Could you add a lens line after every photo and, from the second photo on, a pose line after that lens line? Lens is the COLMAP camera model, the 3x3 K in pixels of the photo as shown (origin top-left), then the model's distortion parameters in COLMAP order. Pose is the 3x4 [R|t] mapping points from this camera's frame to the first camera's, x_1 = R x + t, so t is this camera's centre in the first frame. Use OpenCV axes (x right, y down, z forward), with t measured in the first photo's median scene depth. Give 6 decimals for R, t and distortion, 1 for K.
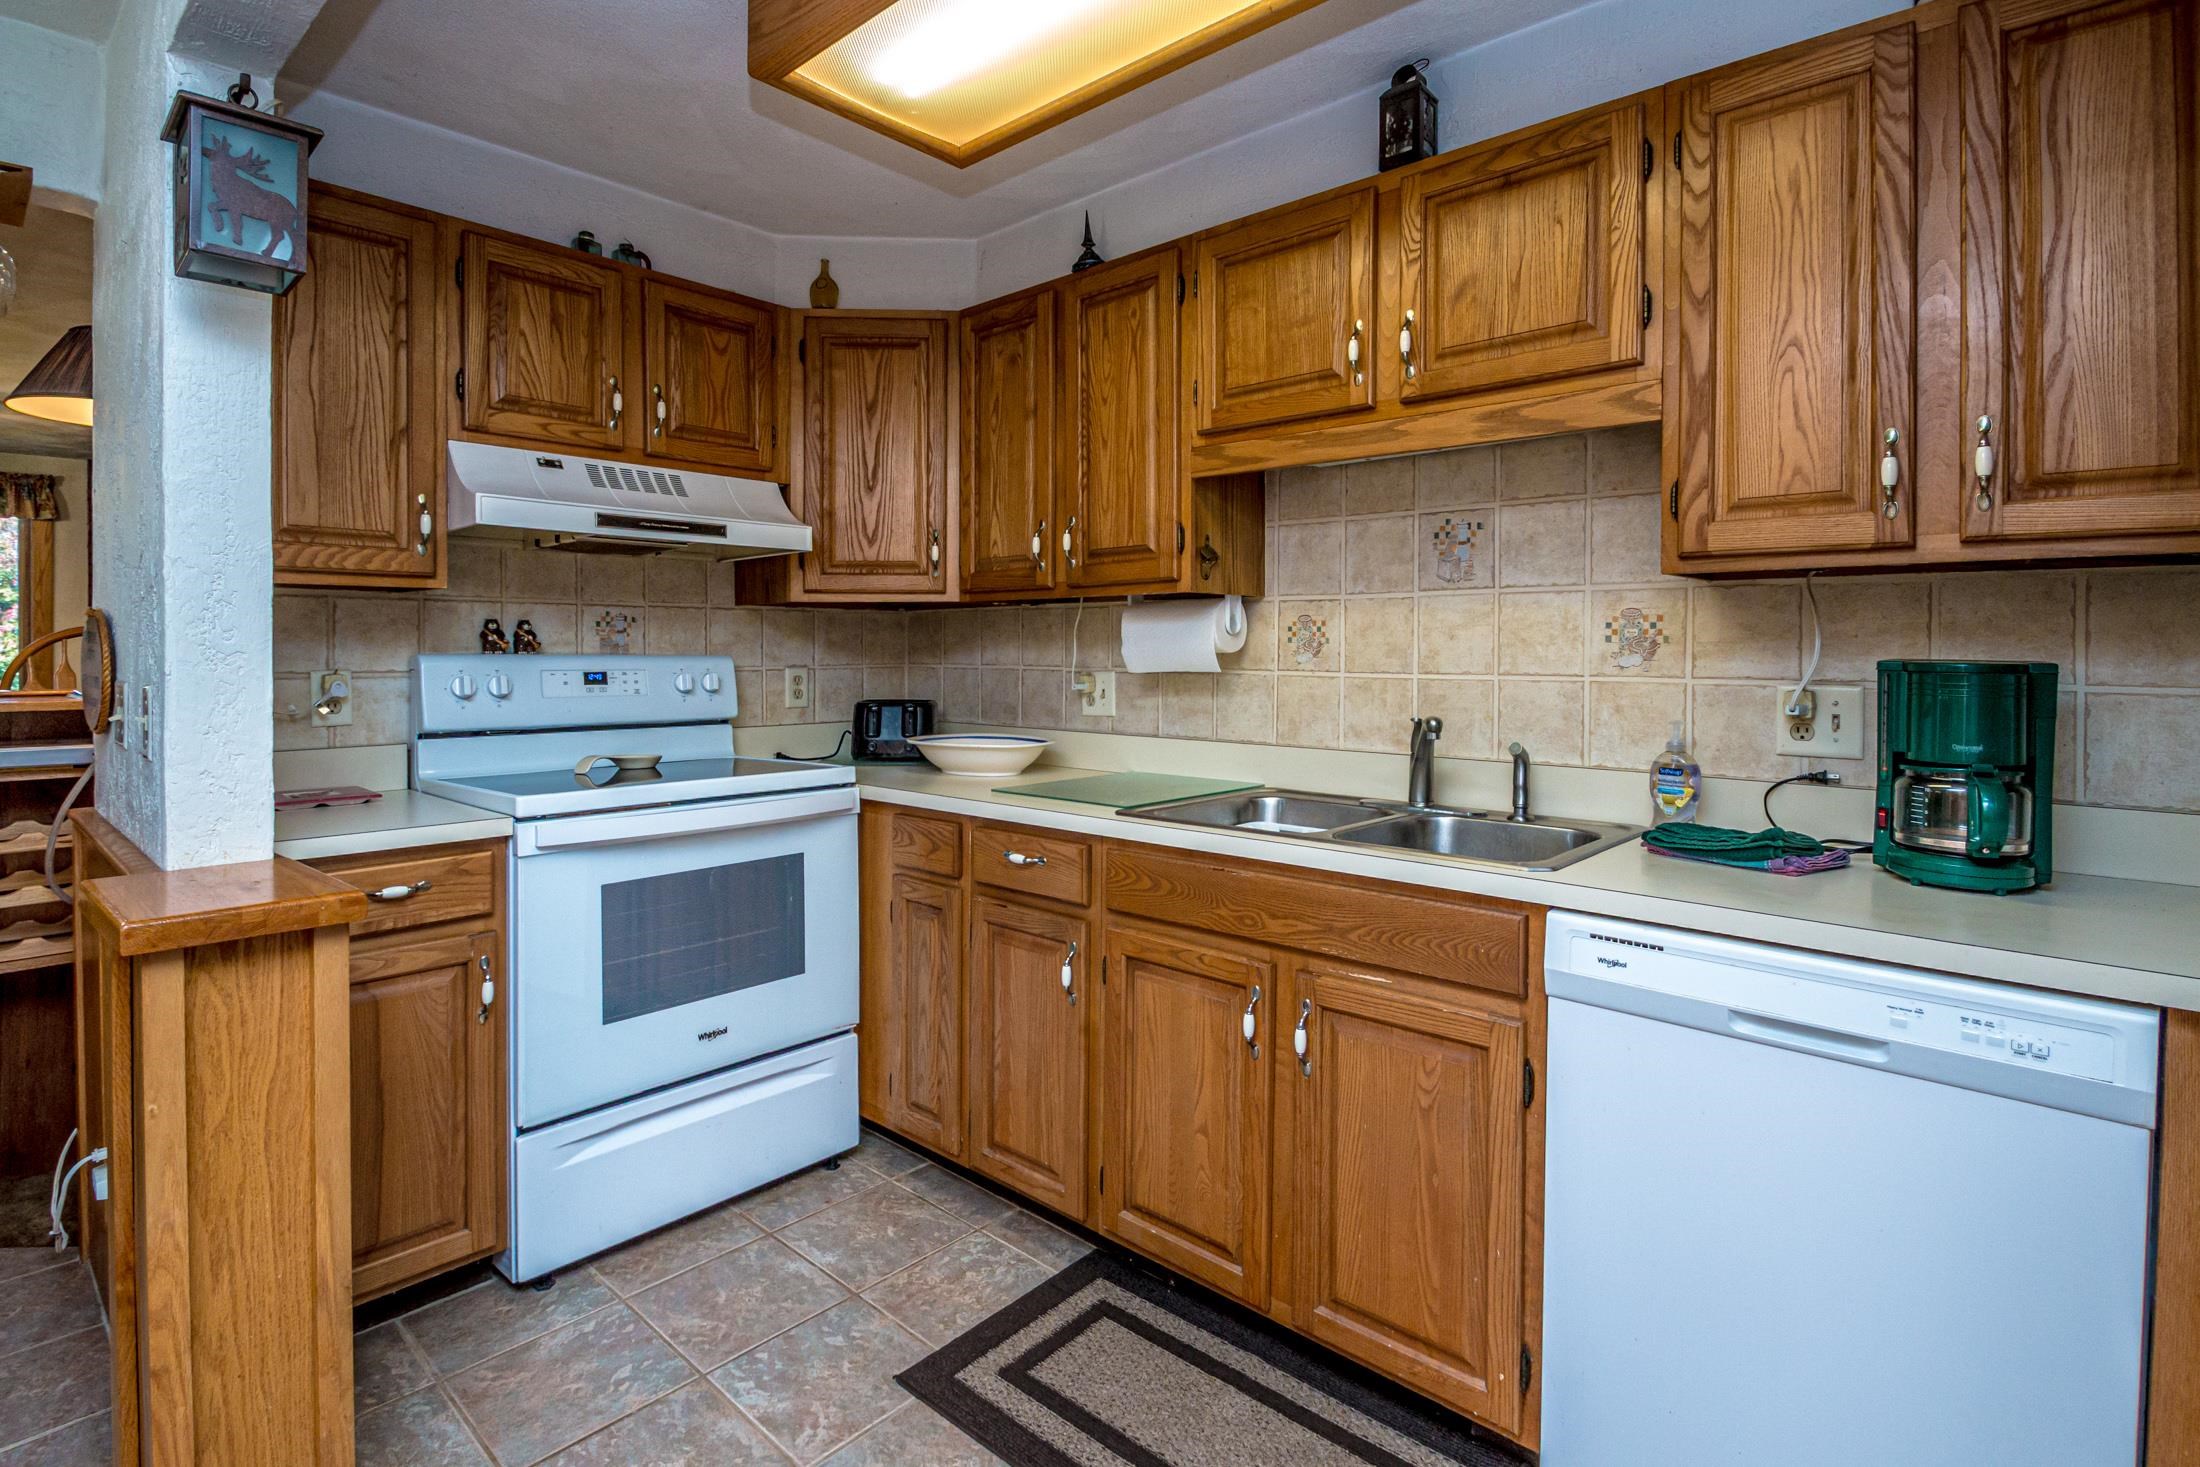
lens RADIAL K [[1085.0, 0, 1084.5], [0, 1085.0, 657.7], [0, 0, 1]] dist [-0.002902, -0.001772]
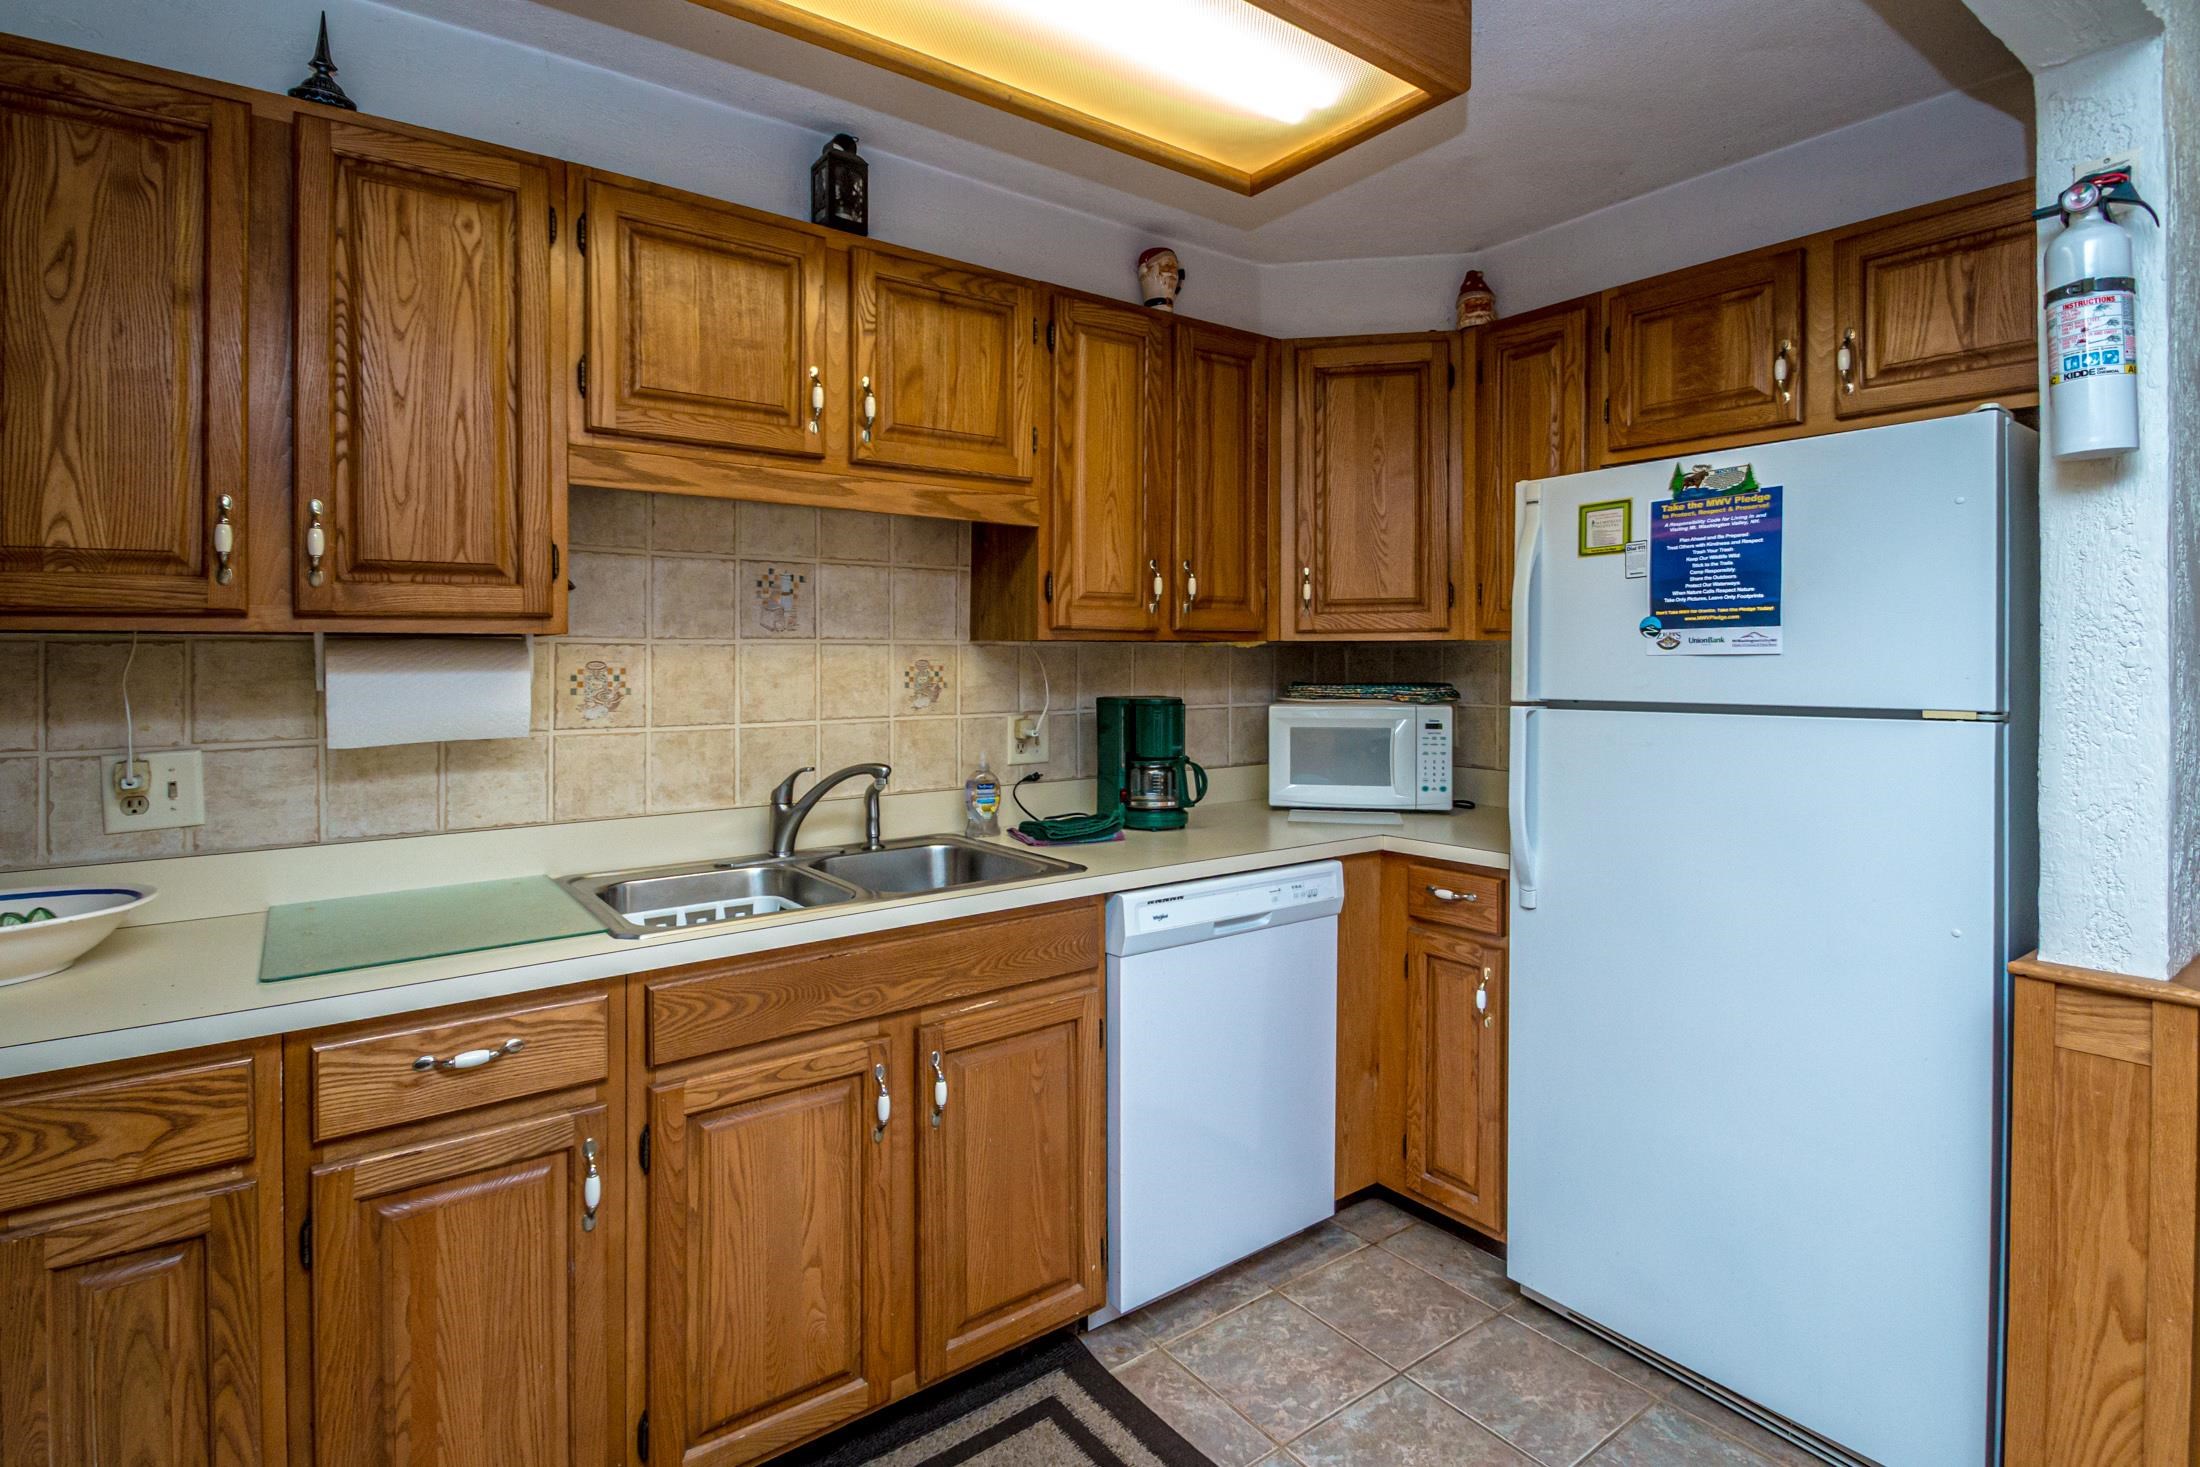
lens RADIAL K [[1085.0, 0, 1084.5], [0, 1085.0, 657.7], [0, 0, 1]] dist [-0.002902, -0.001772]
pose [[0.179669, -0.003323, 0.983721, -0.644261], [0.011873, 0.999929, 0.001210, -0.045192], [-0.983655, 0.011462, 0.179696, 0.564993]]
